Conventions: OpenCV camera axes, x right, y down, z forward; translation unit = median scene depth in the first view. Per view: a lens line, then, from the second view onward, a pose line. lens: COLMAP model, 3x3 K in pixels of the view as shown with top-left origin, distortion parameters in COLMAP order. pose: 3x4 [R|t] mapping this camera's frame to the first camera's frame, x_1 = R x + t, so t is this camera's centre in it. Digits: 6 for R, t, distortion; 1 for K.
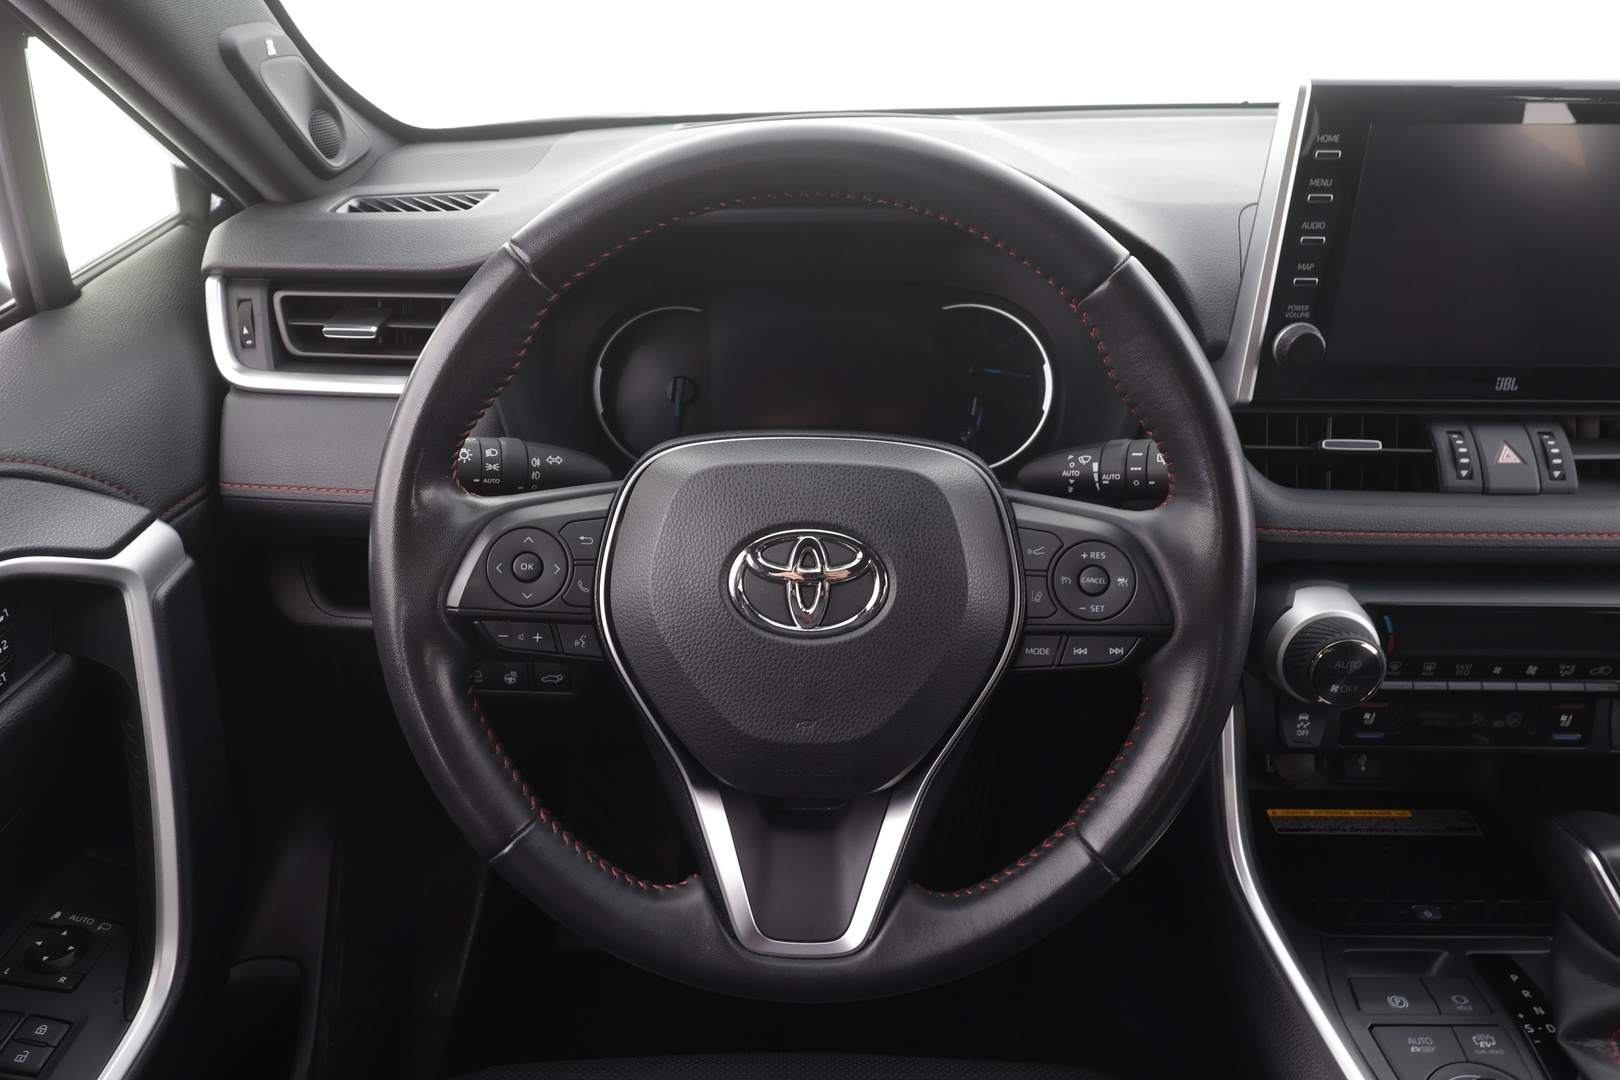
lens RADIAL K [[1069.9, 0, 817.7], [0, 1069.9, 549.4], [0, 0, 1]] dist [0.001230, -0.000896]
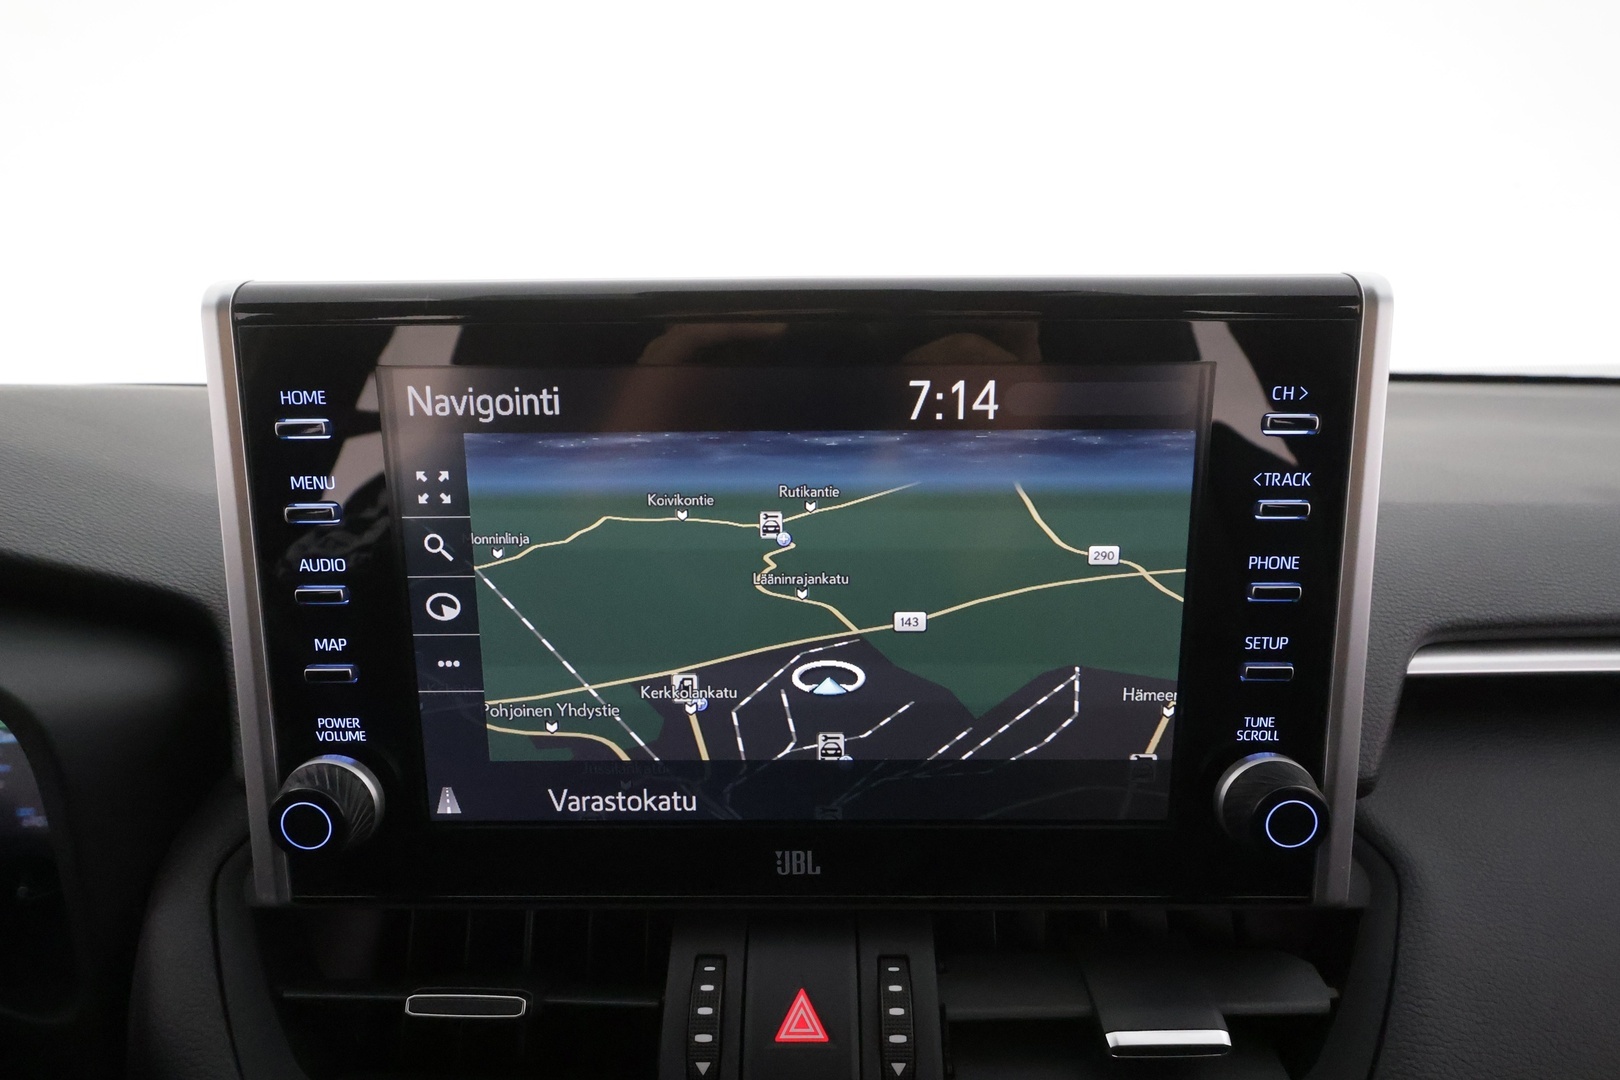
lens RADIAL K [[830.1, 0, 806.4], [0, 830.1, 541.5], [0, 0, 1]] dist [0.002282, 0.002408]
pose [[0.999949, -0.009841, -0.002236, 0.692344], [0.009177, 0.978885, -0.204206, -0.235912], [0.004199, 0.204175, 0.978925, 0.632184]]
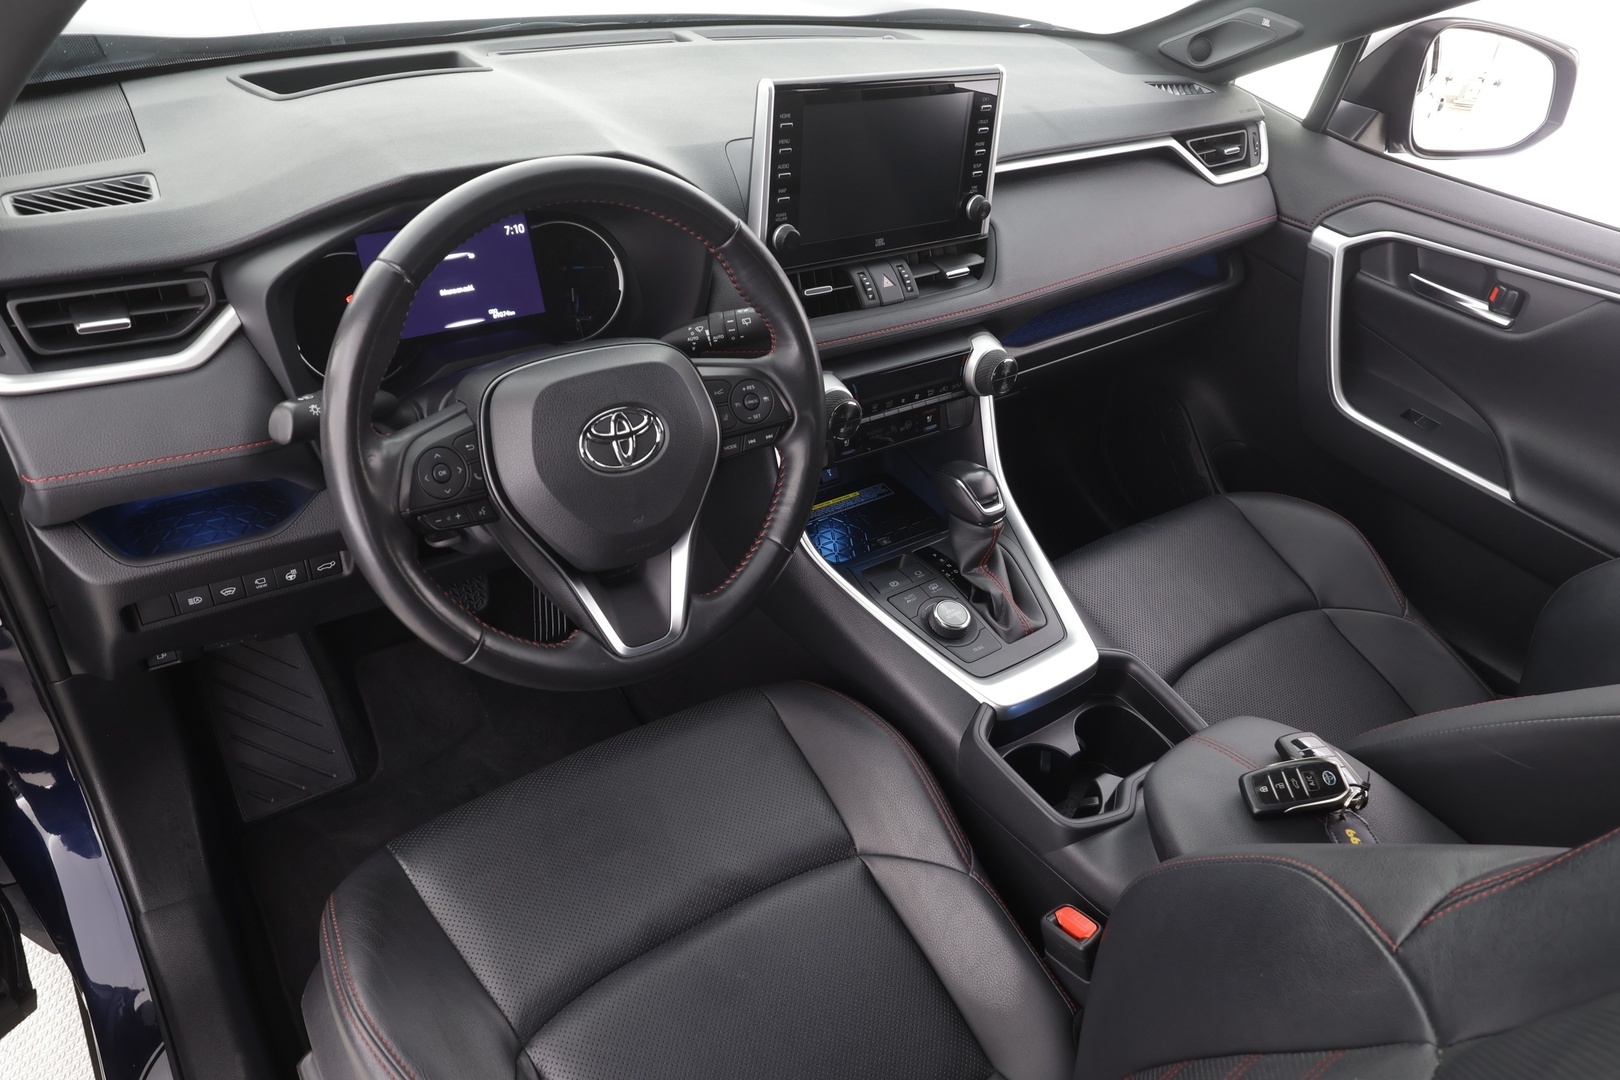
lens RADIAL K [[1069.9, 0, 810.8], [0, 1069.9, 545.3], [0, 0, 1]] dist [0.001230, -0.000896]
pose [[0.795699, -0.288777, 0.532420, -0.586750], [0.184491, 0.952811, 0.241070, -0.132206], [-0.576911, -0.093592, 0.811427, -0.465589]]
